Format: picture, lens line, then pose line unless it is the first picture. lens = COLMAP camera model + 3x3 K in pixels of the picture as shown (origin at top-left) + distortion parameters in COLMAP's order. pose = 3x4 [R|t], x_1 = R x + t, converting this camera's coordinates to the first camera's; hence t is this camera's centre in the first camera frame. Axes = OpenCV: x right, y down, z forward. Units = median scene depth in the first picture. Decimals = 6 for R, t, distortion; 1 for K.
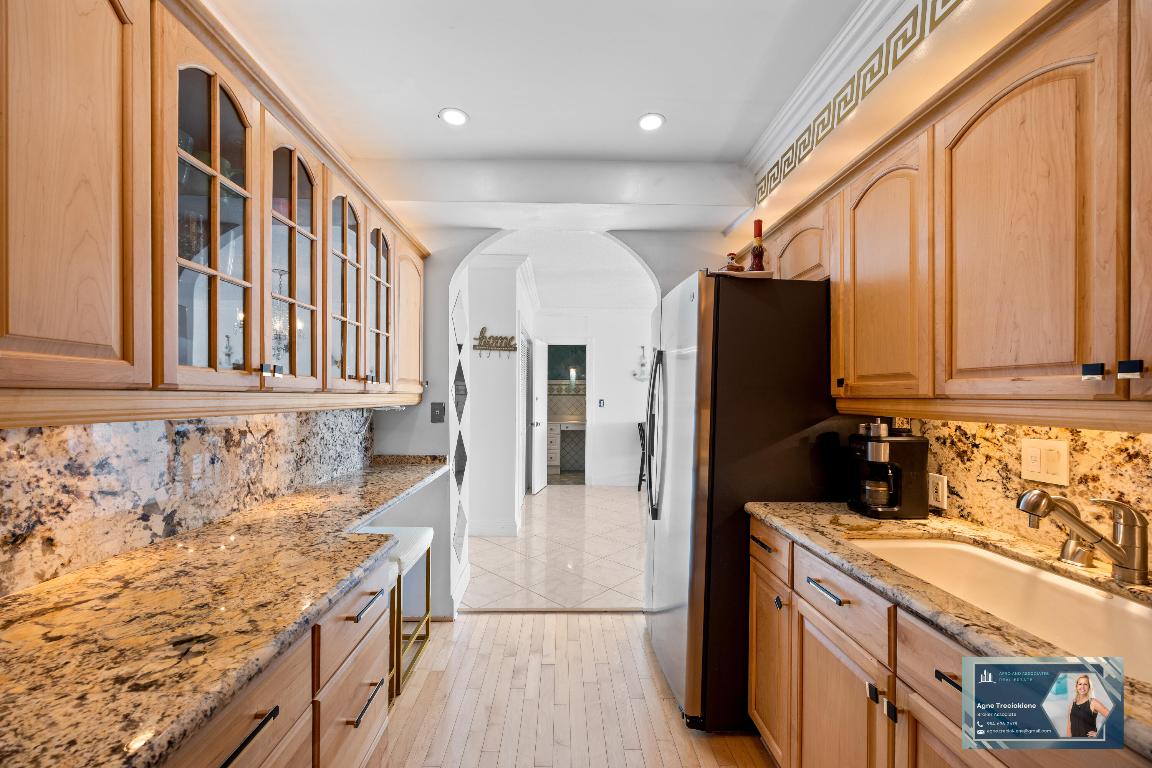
lens RADIAL K [[442.3, 0, 572.4], [0, 442.3, 396.3], [0, 0, 1]] dist [0.000829, 0.000122]
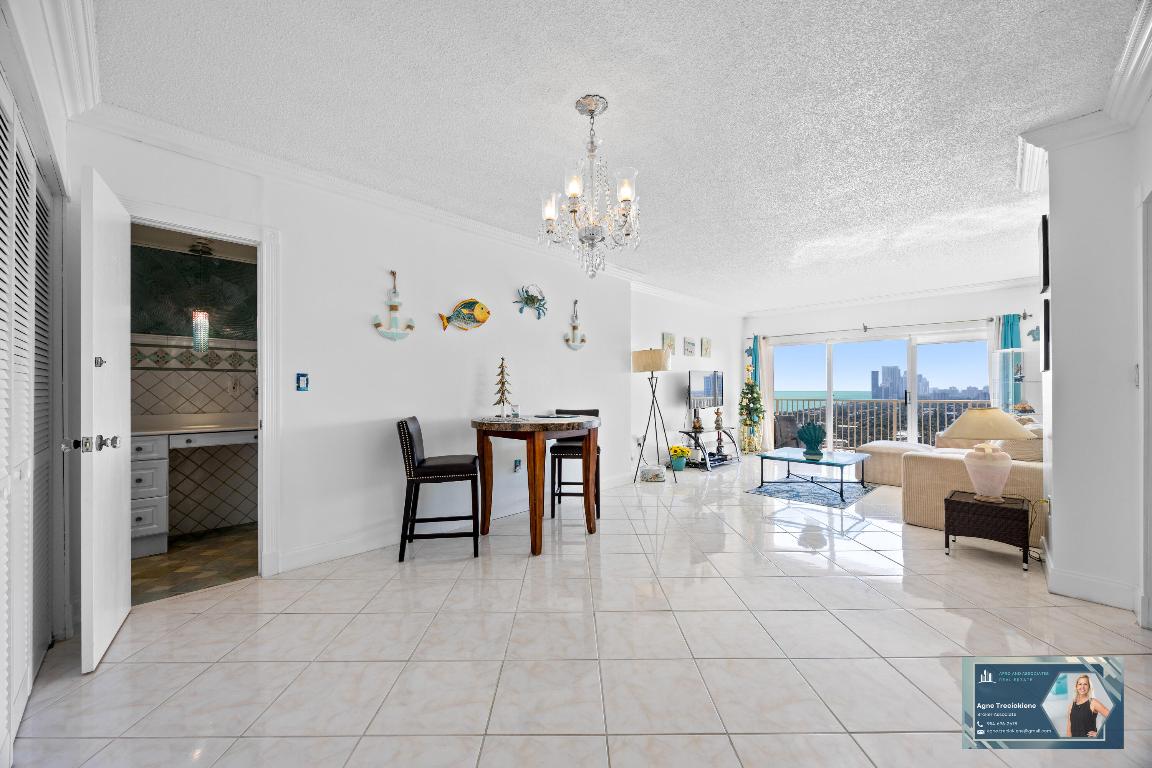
lens RADIAL K [[438.3, 0, 574.8], [0, 438.3, 388.9], [0, 0, 1]] dist [-0.005345, -0.000109]
pose [[0.717180, -0.007591, 0.696846, -0.263508], [0.007655, 0.999966, 0.003014, 0.137396], [-0.696845, 0.003173, 0.717214, 2.892652]]
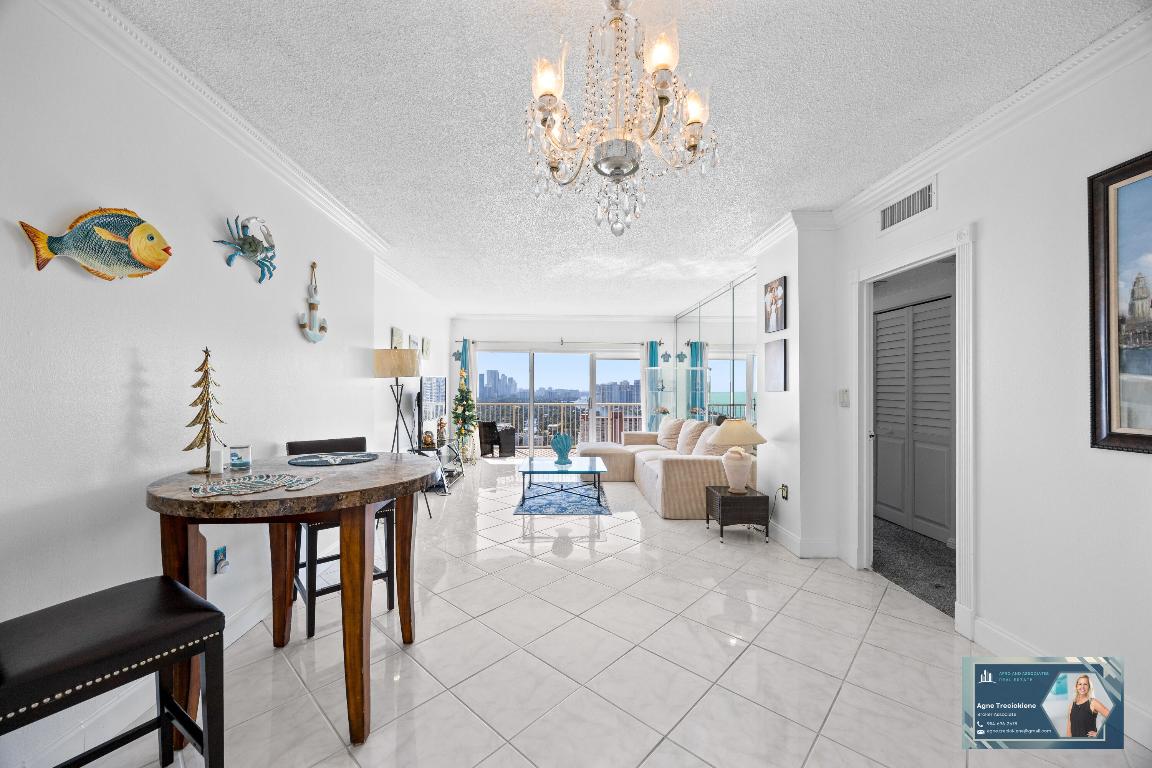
lens RADIAL K [[436.6, 0, 574.6], [0, 436.6, 386.5], [0, 0, 1]] dist [-0.000084, -0.000318]
pose [[-0.015240, -0.001807, 0.999882, 0.053539], [-0.004025, 0.999990, 0.001746, 0.026800], [-0.999876, -0.003998, -0.015247, 4.405563]]
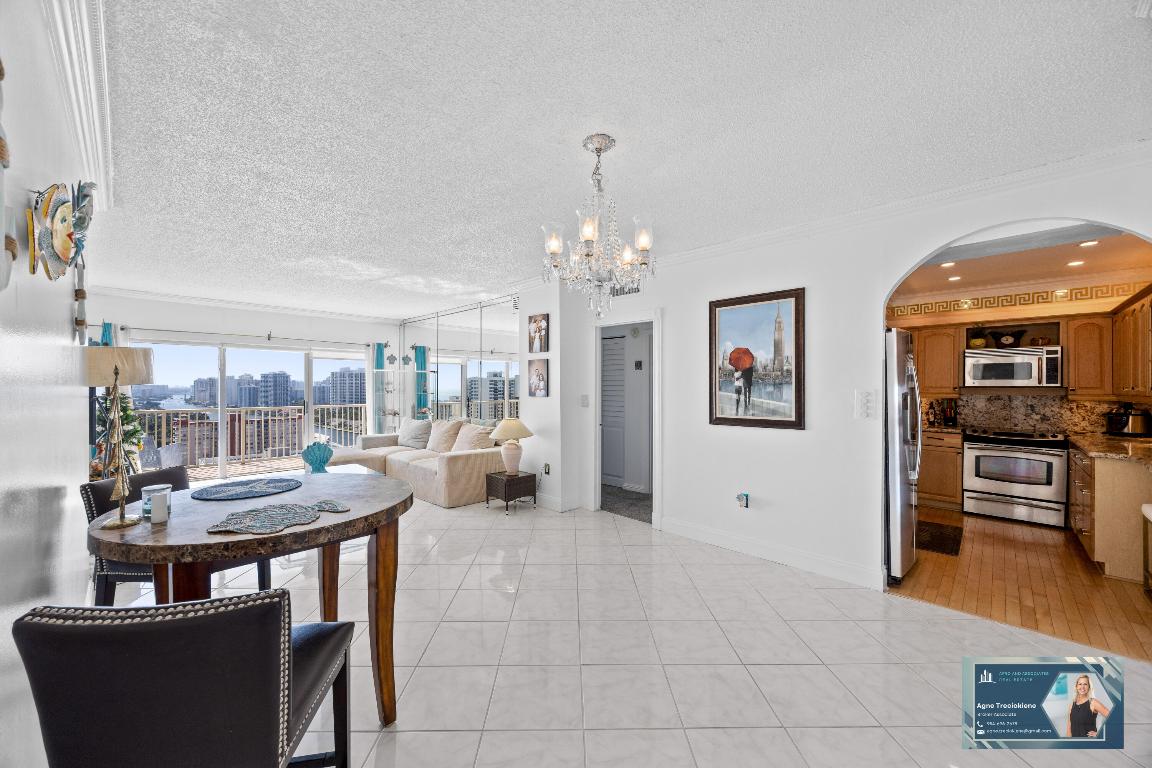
lens RADIAL K [[436.6, 0, 574.6], [0, 436.6, 386.5], [0, 0, 1]] dist [-0.000084, -0.000318]
pose [[-0.696418, -0.010685, 0.717556, -0.146807], [-0.007499, 0.999943, 0.007613, -0.076442], [-0.717597, -0.000079, -0.696459, 5.701894]]
